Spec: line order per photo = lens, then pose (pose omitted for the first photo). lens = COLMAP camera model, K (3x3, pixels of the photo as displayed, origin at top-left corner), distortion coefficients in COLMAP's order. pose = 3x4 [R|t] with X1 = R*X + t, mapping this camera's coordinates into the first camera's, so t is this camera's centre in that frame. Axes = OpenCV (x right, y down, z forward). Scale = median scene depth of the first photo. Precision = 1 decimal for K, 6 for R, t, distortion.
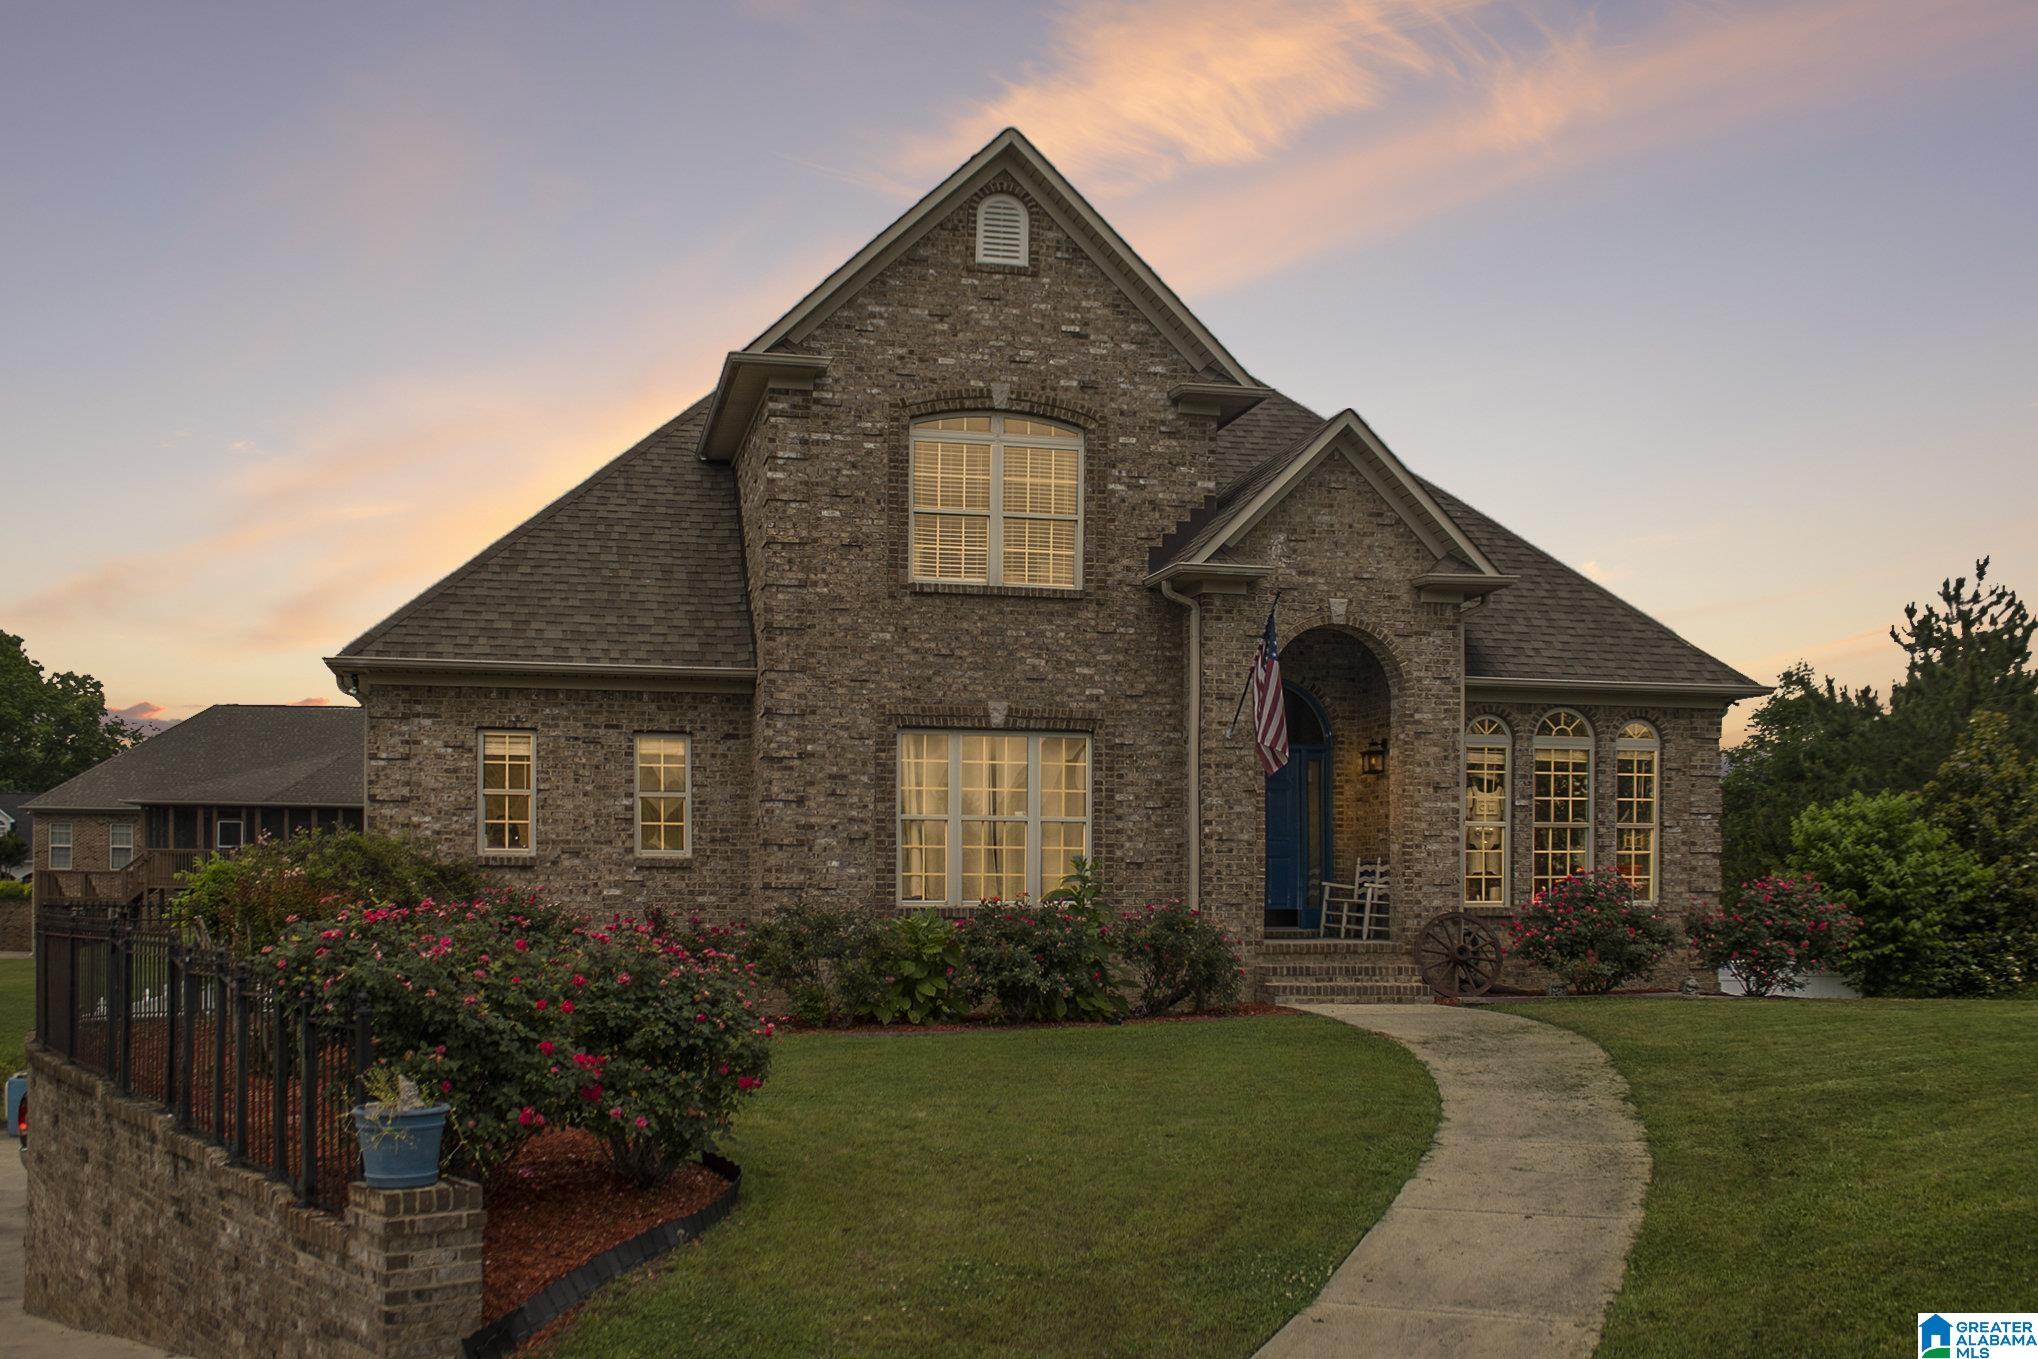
lens RADIAL K [[1220.4, 0, 1017.9], [0, 1220.4, 679.8], [0, 0, 1]] dist [-0.047218, 0.000333]
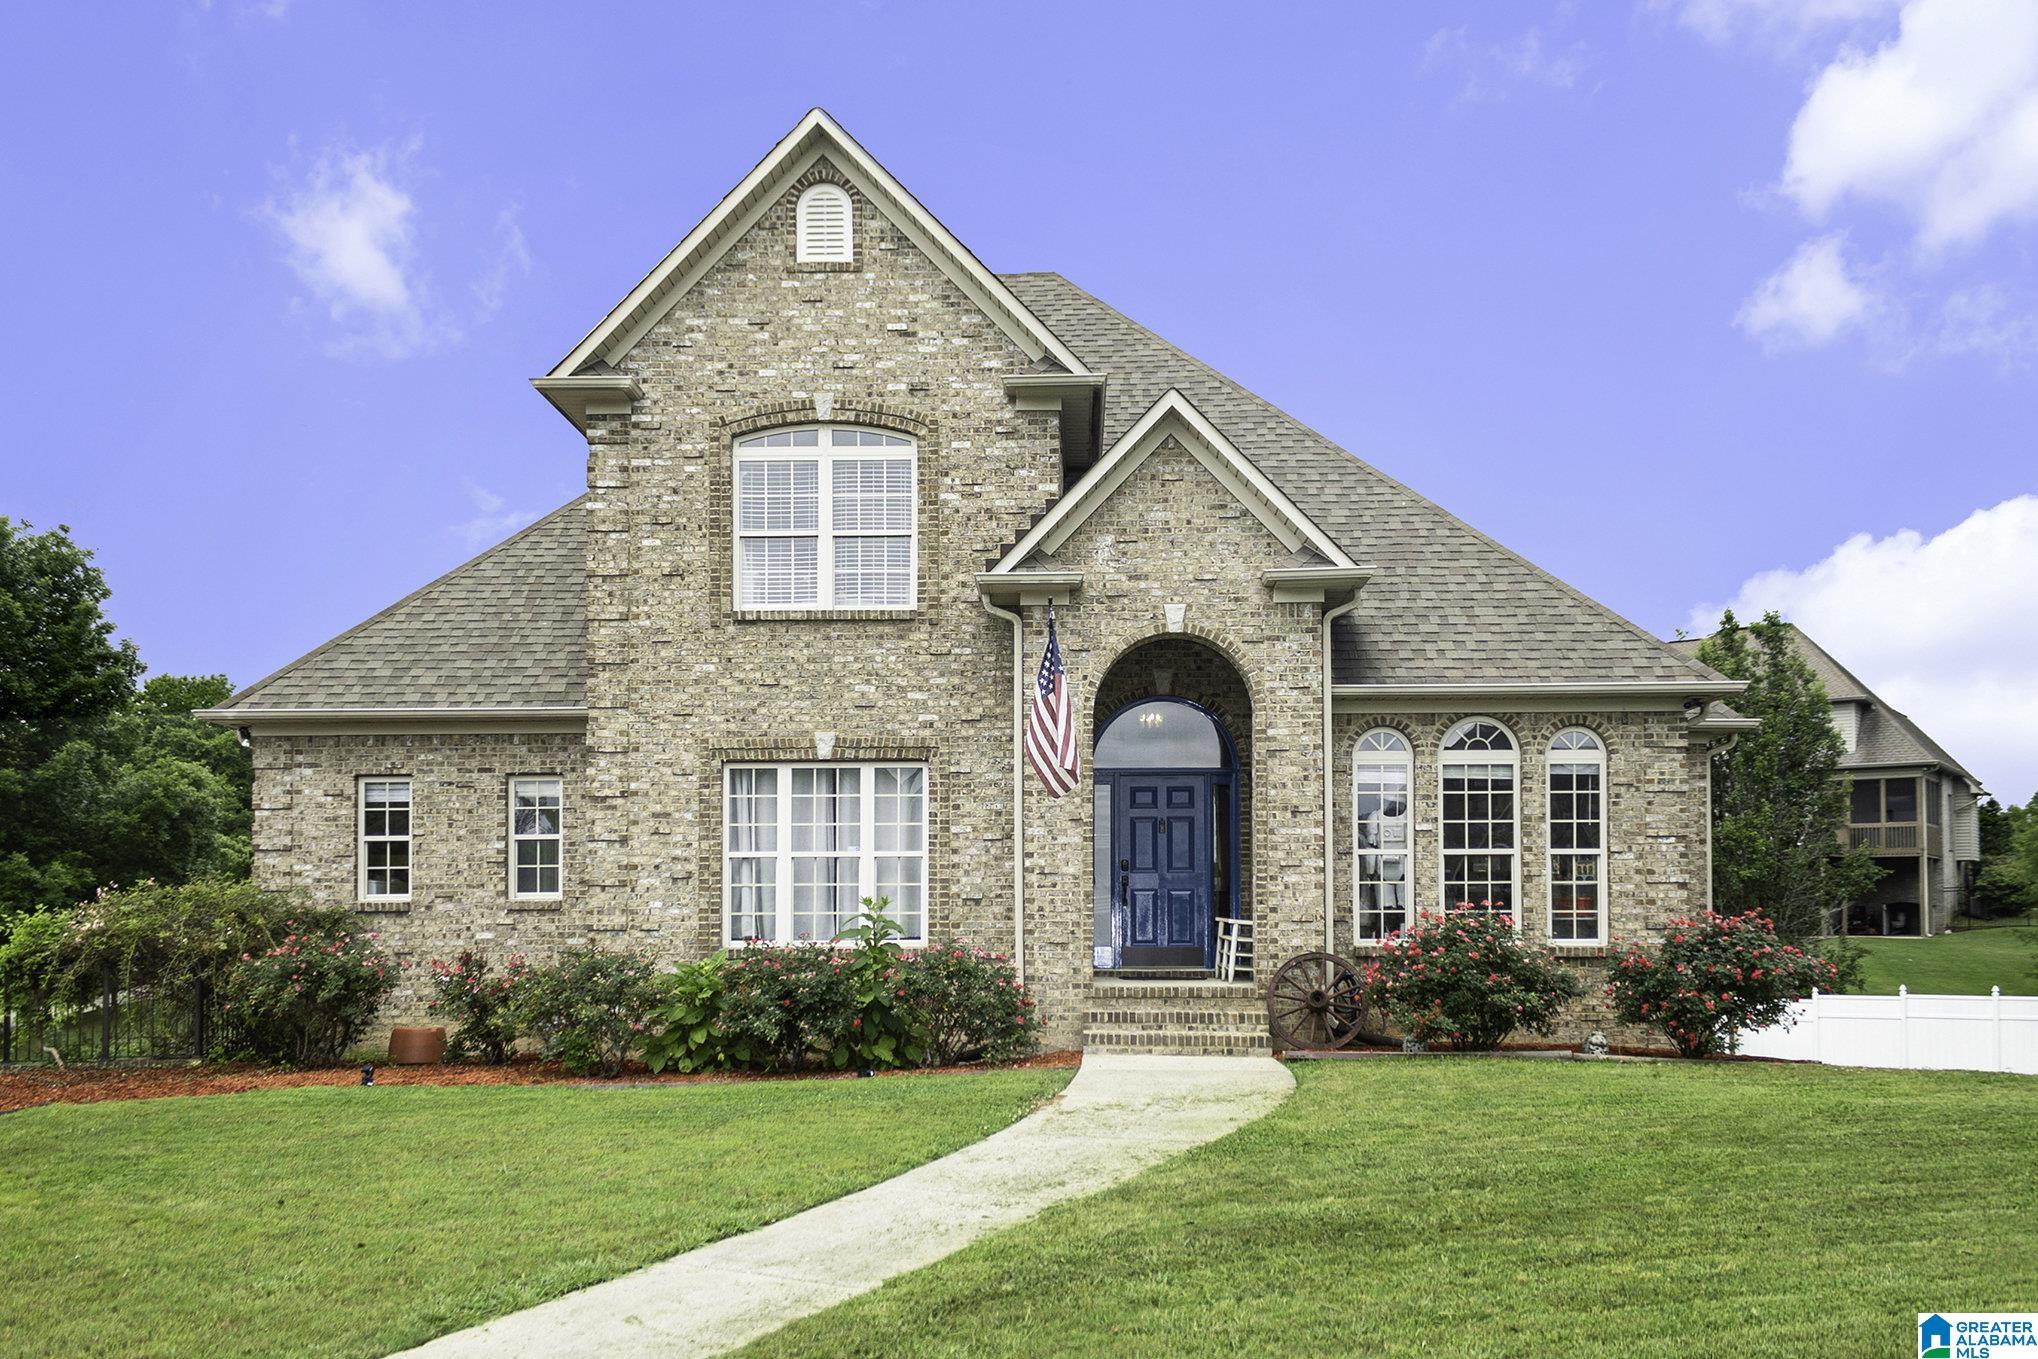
lens RADIAL K [[1186.0, 0, 1023.1], [0, 1186.0, 757.8], [0, 0, 1]] dist [0.030419, -0.002487]
pose [[0.986862, -0.030881, -0.158588, 0.275477], [0.036437, 0.998816, 0.032246, 0.013565], [0.157405, -0.037601, 0.986818, 0.108539]]
